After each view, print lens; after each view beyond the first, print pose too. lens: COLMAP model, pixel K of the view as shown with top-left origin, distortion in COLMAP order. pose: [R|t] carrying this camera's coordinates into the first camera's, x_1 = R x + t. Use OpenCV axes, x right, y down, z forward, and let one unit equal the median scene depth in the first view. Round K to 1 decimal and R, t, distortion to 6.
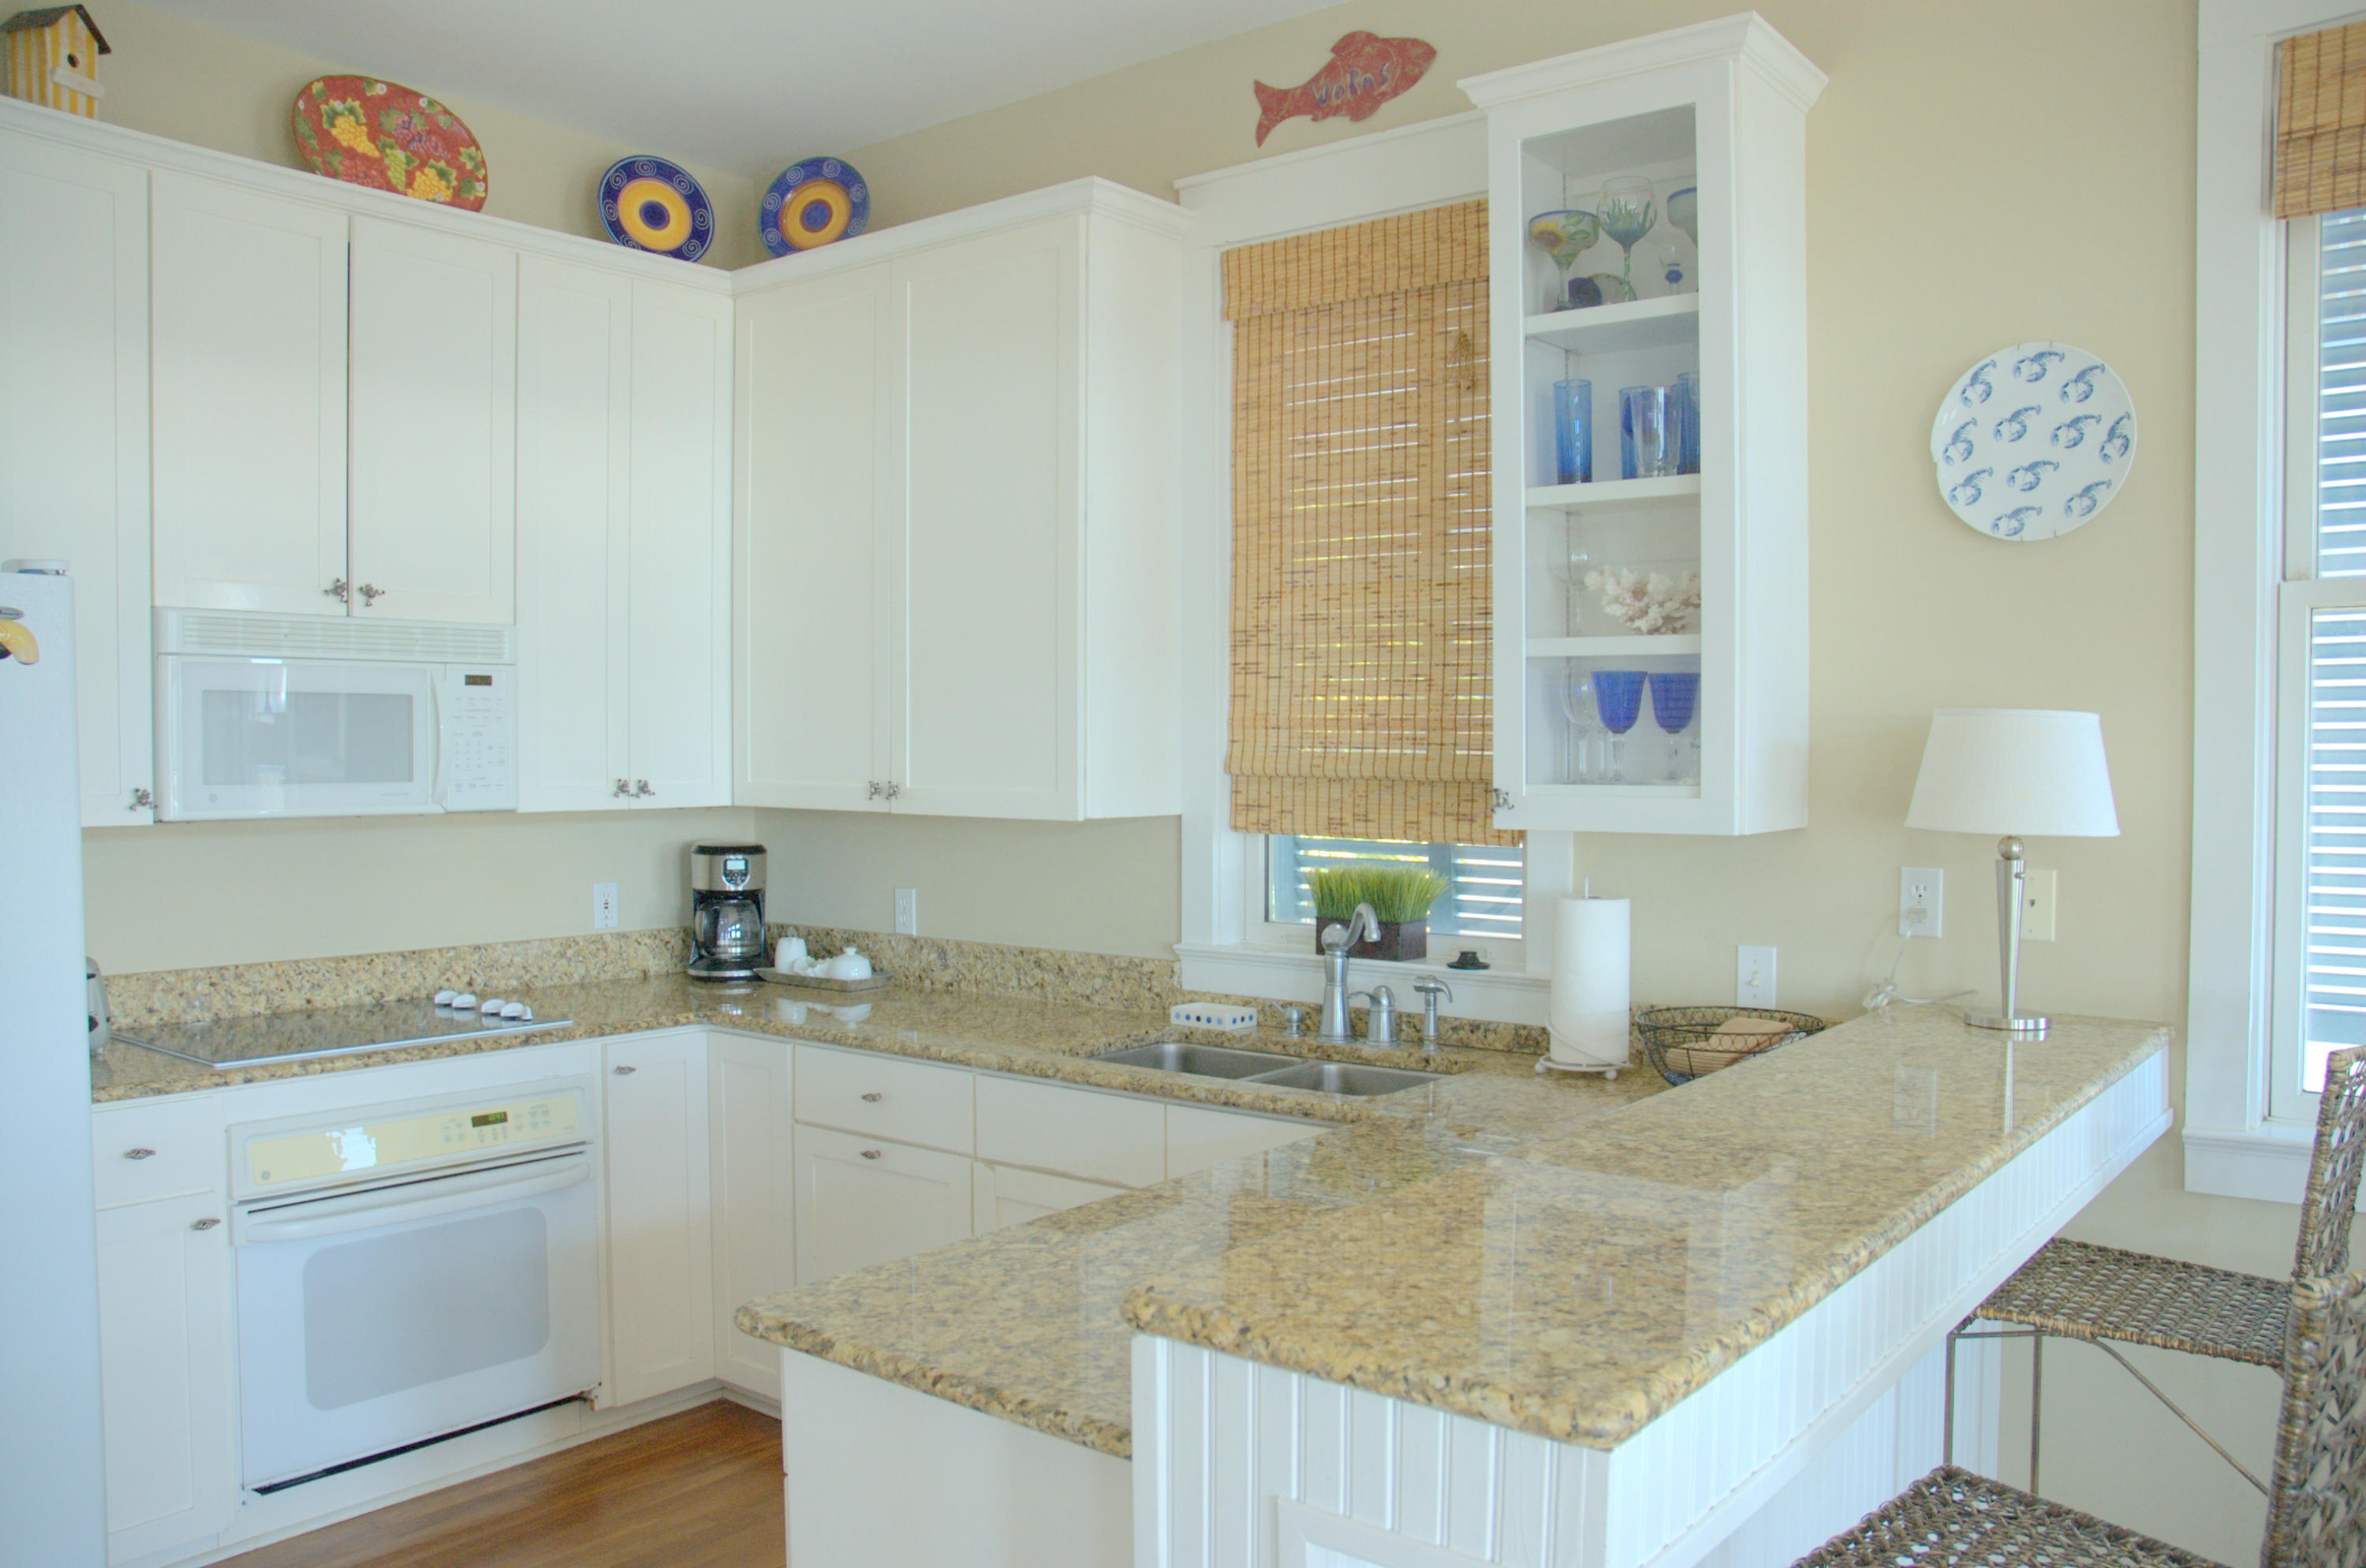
lens RADIAL K [[1828.9, 0, 1183.0], [0, 1828.9, 784.0], [0, 0, 1]] dist [-0.163696, 0.152459]
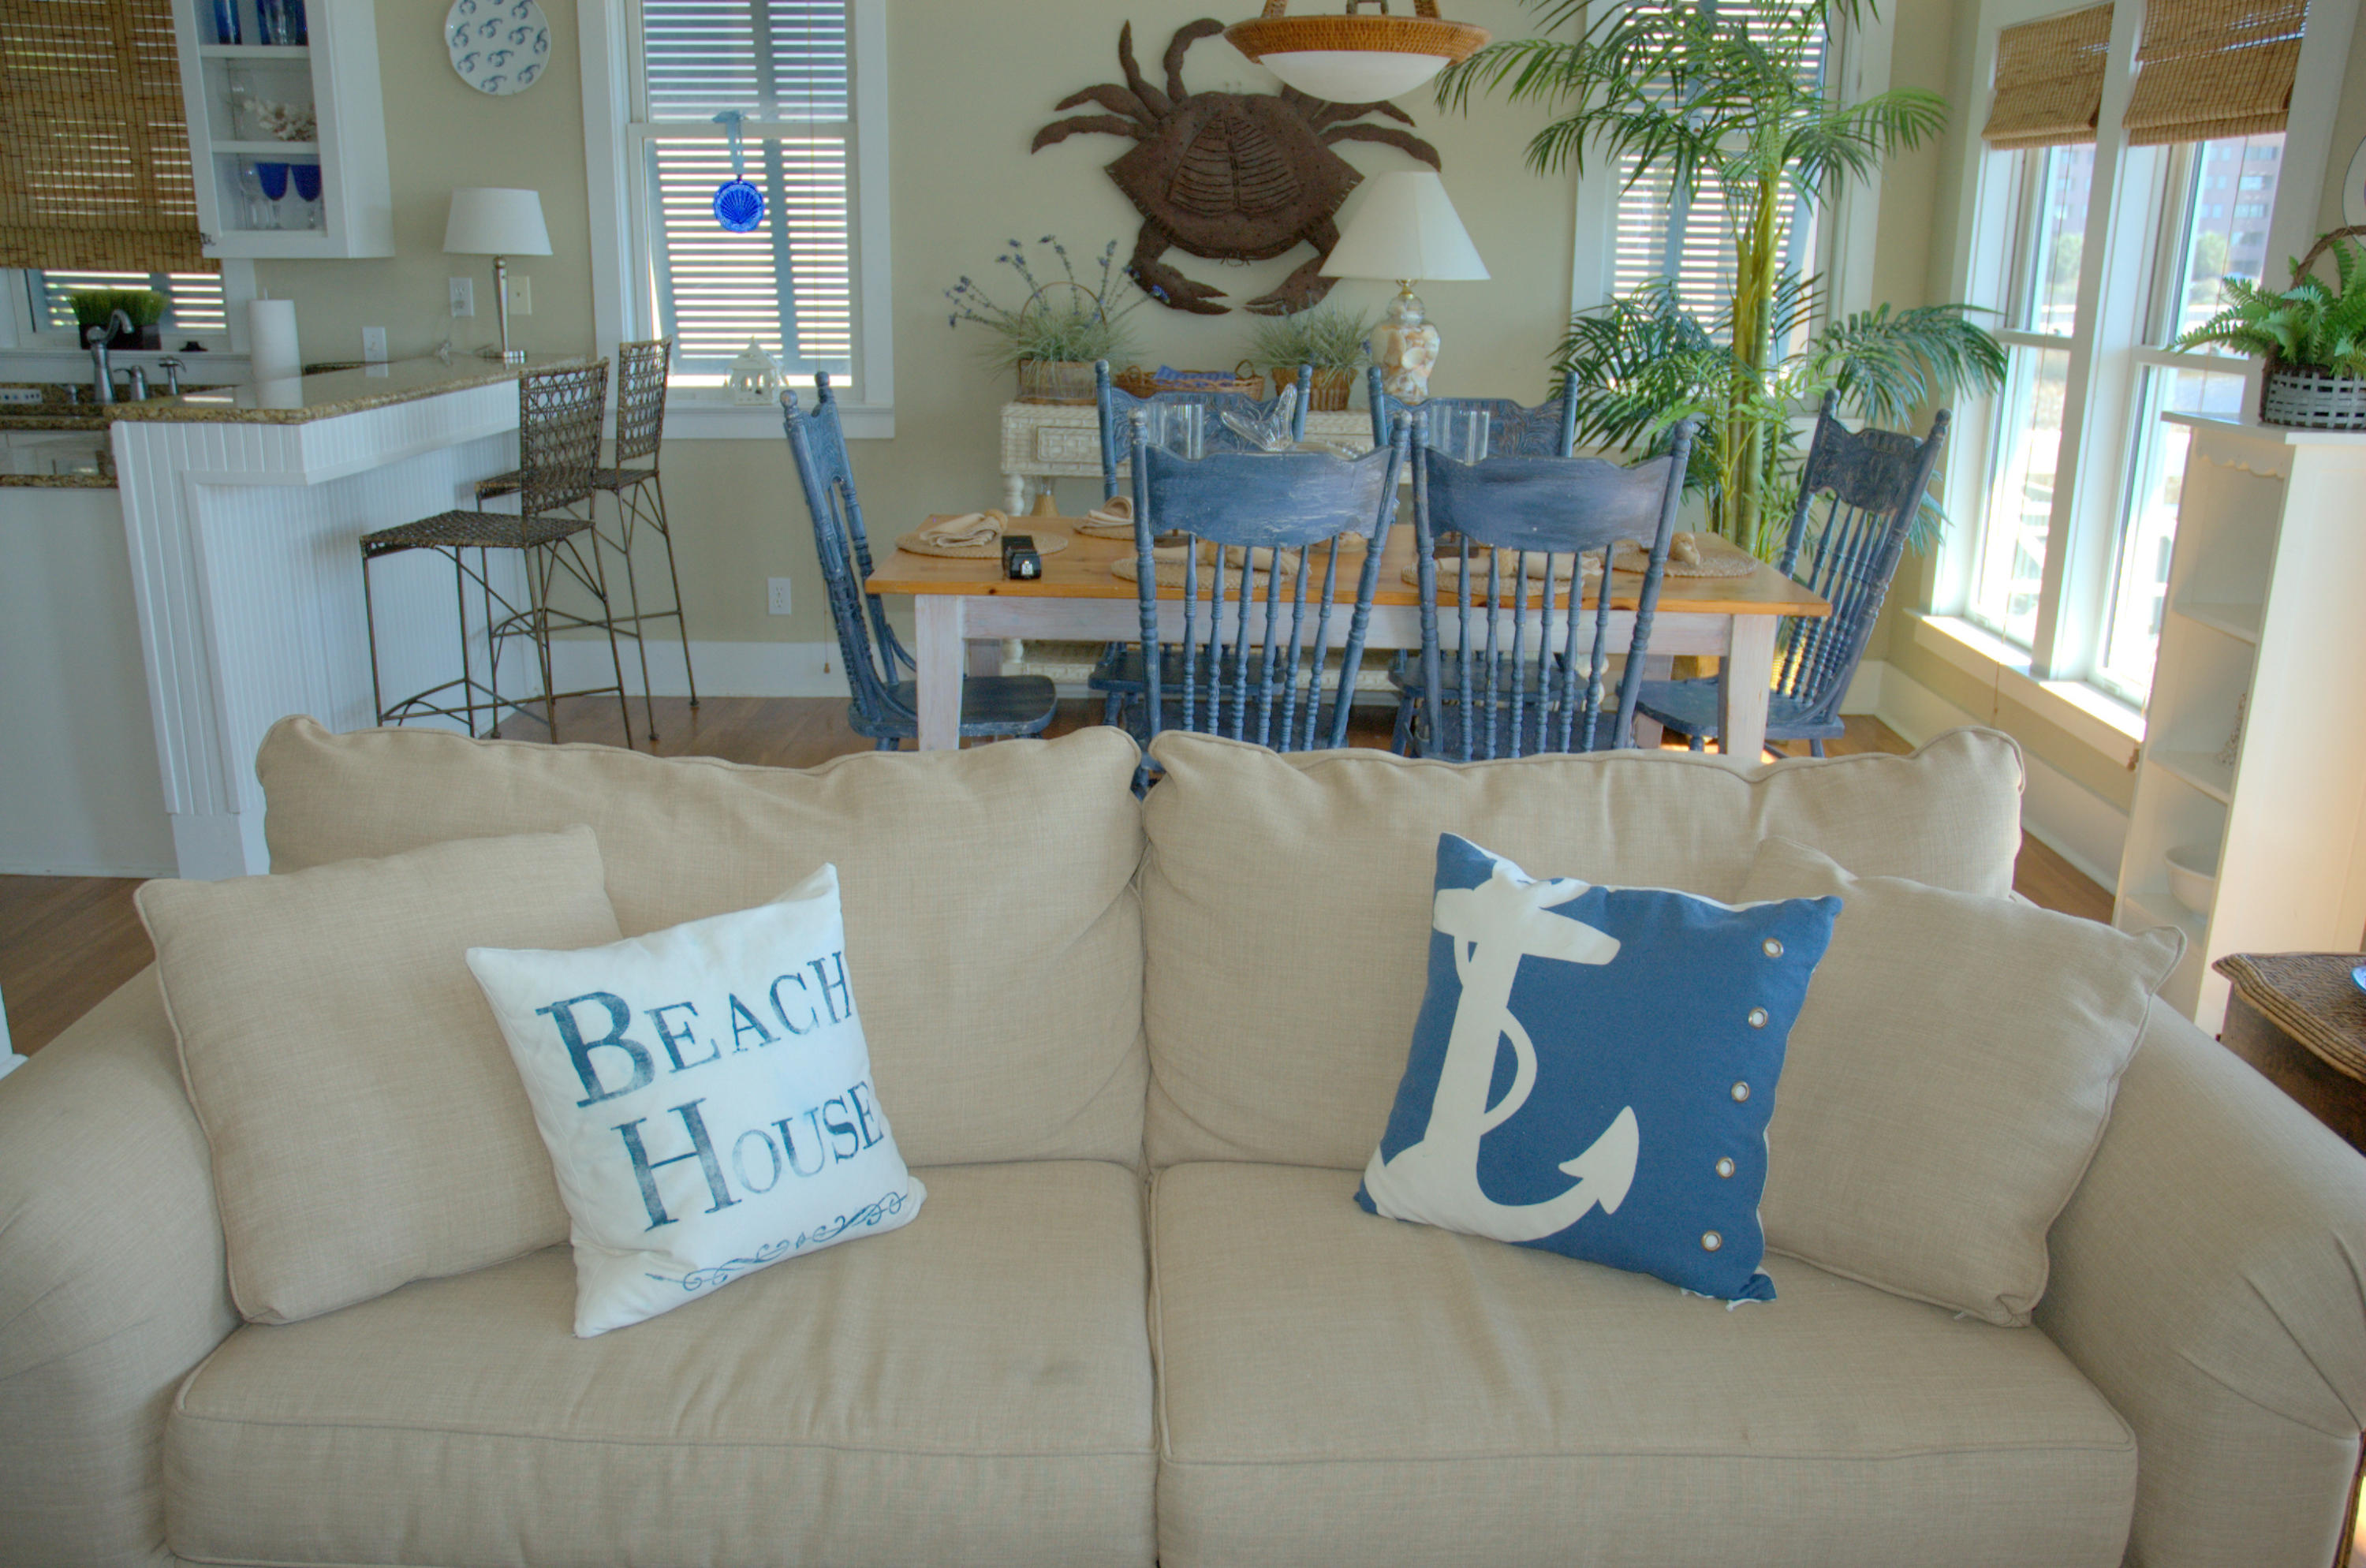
lens RADIAL K [[1973.1, 0, 1173.4], [0, 1973.1, 823.7], [0, 0, 1]] dist [-0.150841, 0.188963]
pose [[0.792538, -0.164598, 0.587189, -0.215489], [-0.001110, 0.962494, 0.271300, 0.040643], [-0.609822, -0.215668, 0.762630, -0.894329]]
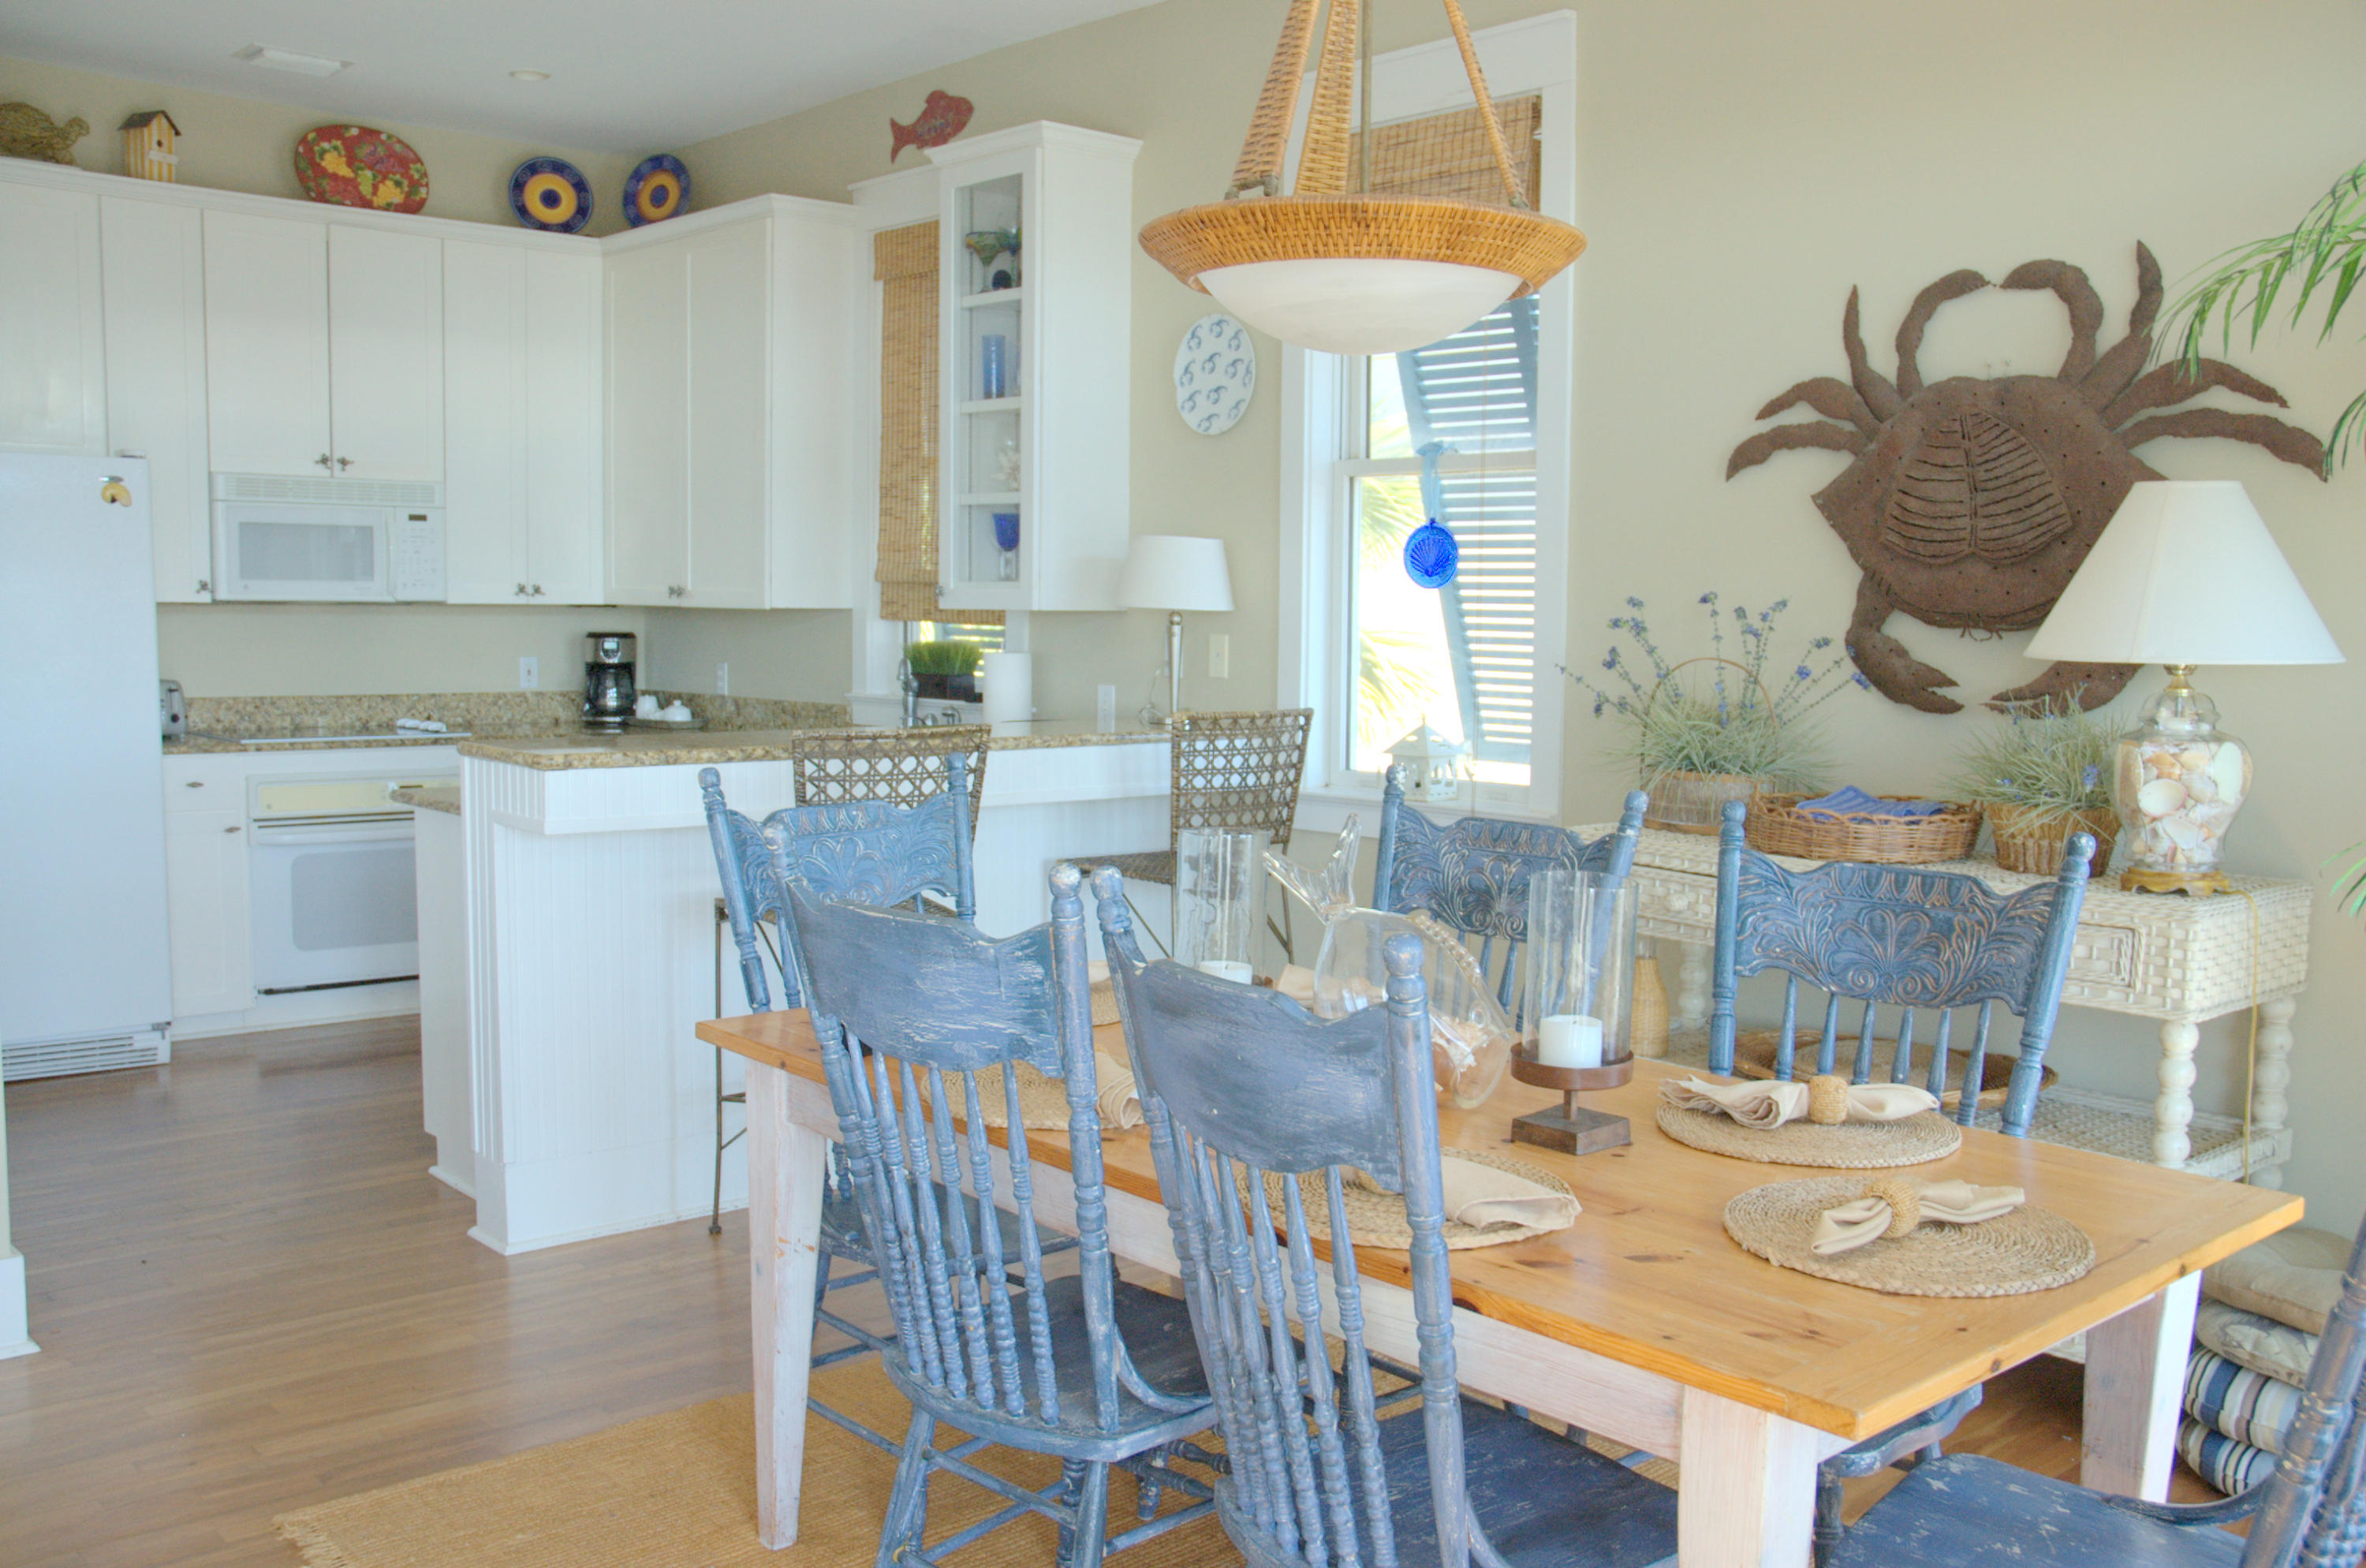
lens RADIAL K [[2117.8, 0, 1183.0], [0, 2117.8, 784.0], [0, 0, 1]] dist [-0.162152, 0.259329]
pose [[0.986408, 0.029006, -0.161731, 0.610215], [-0.018521, 0.997650, 0.065965, 0.045505], [0.163264, -0.062073, 0.984628, -0.750266]]
